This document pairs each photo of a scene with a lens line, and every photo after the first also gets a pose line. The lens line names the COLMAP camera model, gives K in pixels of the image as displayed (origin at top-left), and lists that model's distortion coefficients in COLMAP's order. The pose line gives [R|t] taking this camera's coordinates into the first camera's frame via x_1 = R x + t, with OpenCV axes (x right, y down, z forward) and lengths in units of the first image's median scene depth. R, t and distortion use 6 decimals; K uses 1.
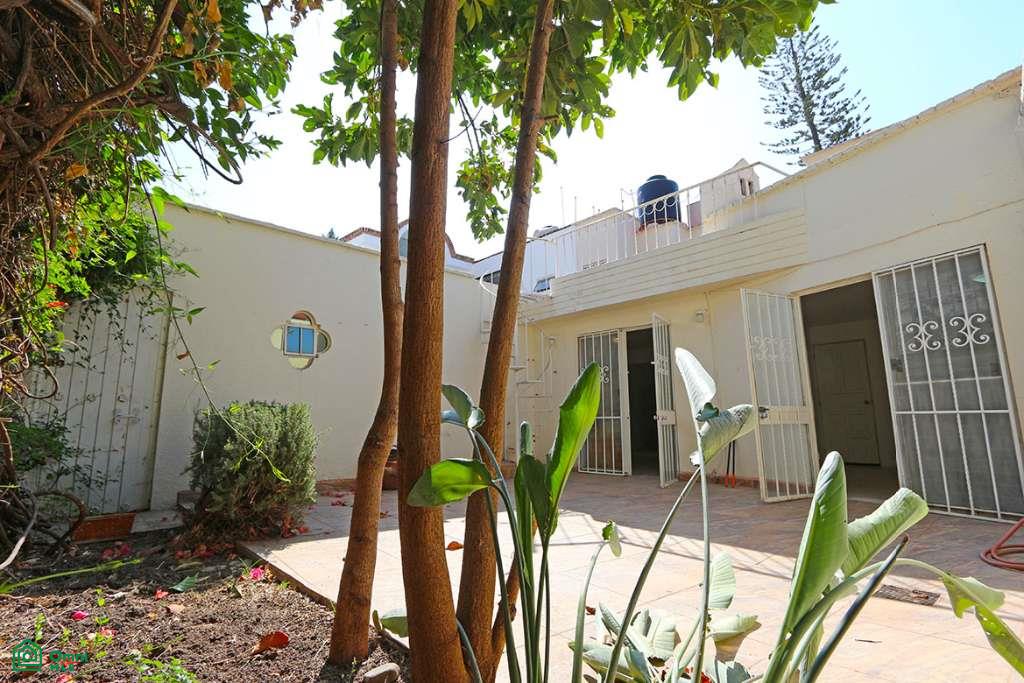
lens RADIAL K [[470.1, 0, 512.0], [0, 470.1, 344.7], [0, 0, 1]] dist [0.000467, 0.000063]
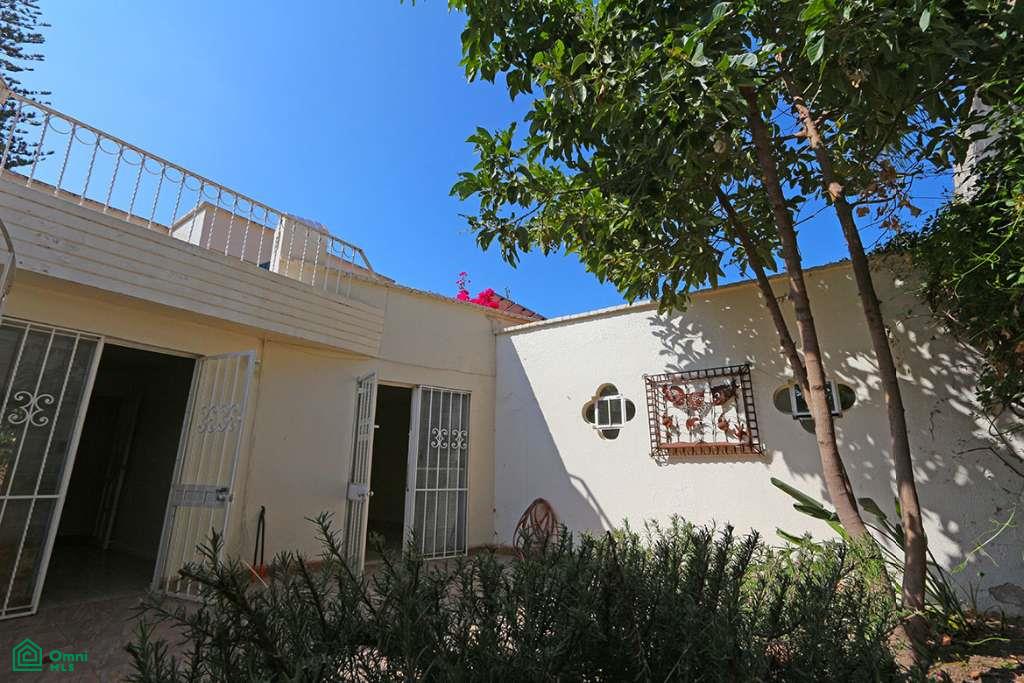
lens RADIAL K [[470.1, 0, 511.3], [0, 470.1, 340.6], [0, 0, 1]] dist [0.000467, 0.000063]
pose [[-0.177327, 0.275297, 0.944863, -0.654151], [-0.166092, 0.937936, -0.304450, 0.104160], [-0.970035, -0.210922, -0.120597, 0.957551]]
